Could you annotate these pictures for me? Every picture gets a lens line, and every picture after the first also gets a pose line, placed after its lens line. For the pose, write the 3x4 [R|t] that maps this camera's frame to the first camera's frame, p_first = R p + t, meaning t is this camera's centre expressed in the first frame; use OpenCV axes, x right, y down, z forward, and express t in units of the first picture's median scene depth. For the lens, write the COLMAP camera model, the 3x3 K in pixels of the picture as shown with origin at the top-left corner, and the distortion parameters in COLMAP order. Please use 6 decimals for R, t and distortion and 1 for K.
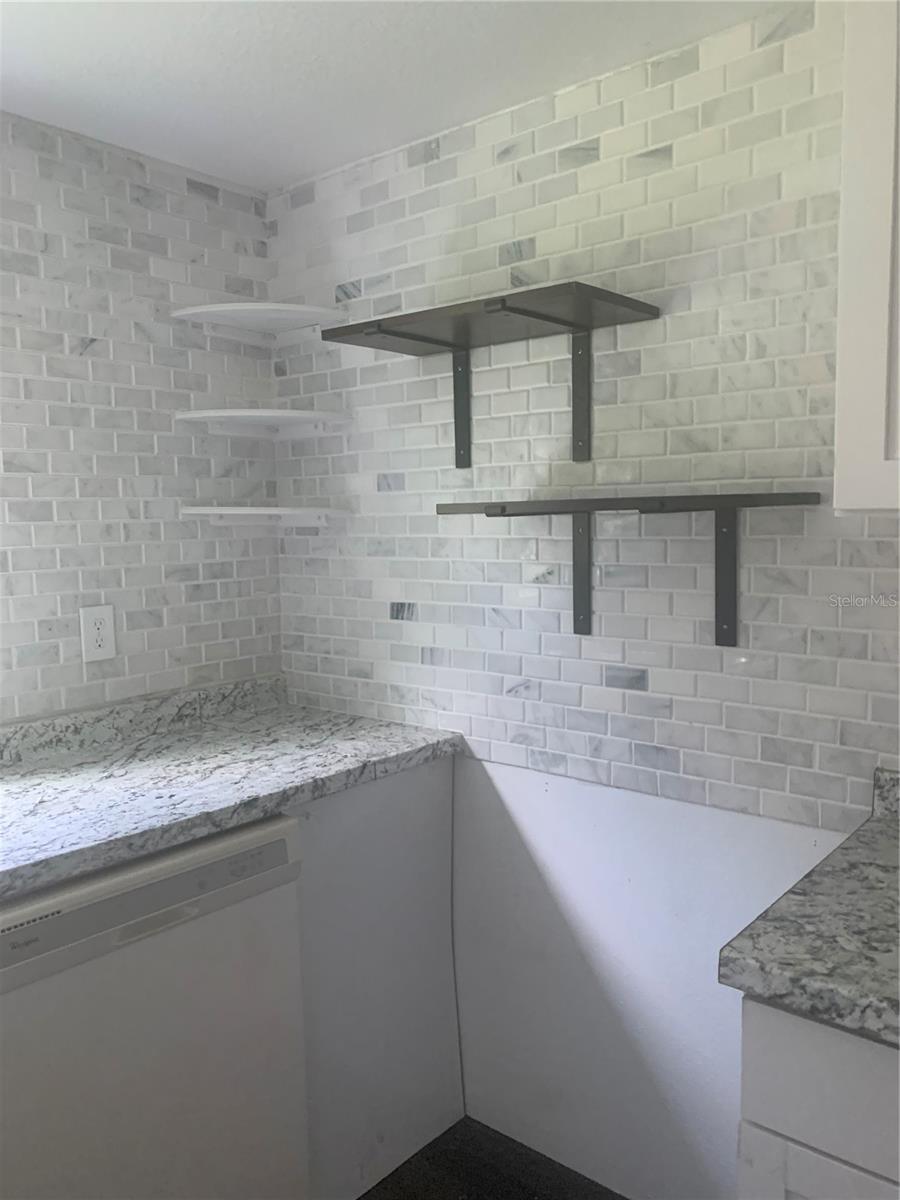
lens RADIAL K [[908.0, 0, 444.0], [0, 908.0, 604.4], [0, 0, 1]] dist [0.021089, -0.014149]
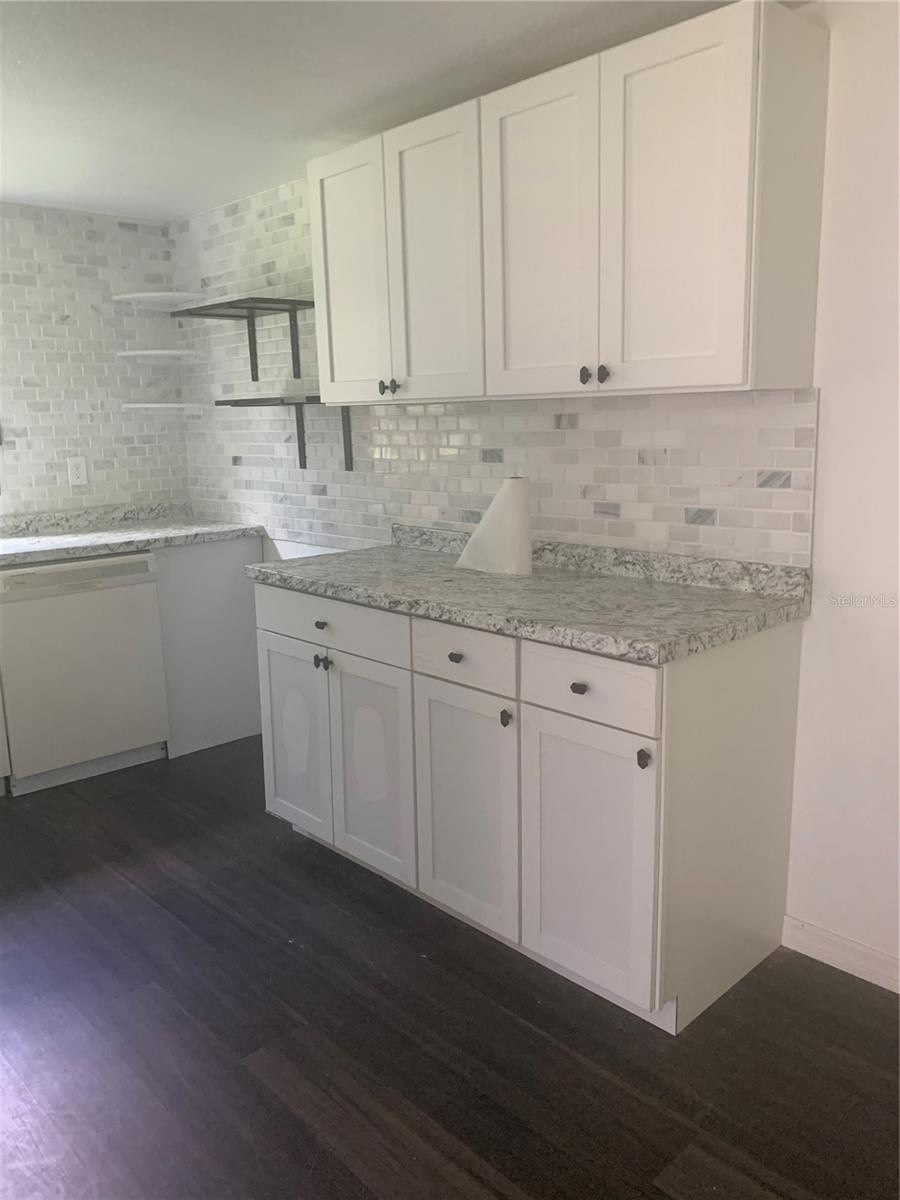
lens RADIAL K [[927.7, 0, 455.4], [0, 927.7, 597.0], [0, 0, 1]] dist [-0.000144, 0.008640]
pose [[0.992635, 0.017145, -0.119927, 0.655082], [-0.005464, 0.995263, 0.097061, 0.102436], [0.121023, -0.095691, 0.988027, -0.870401]]
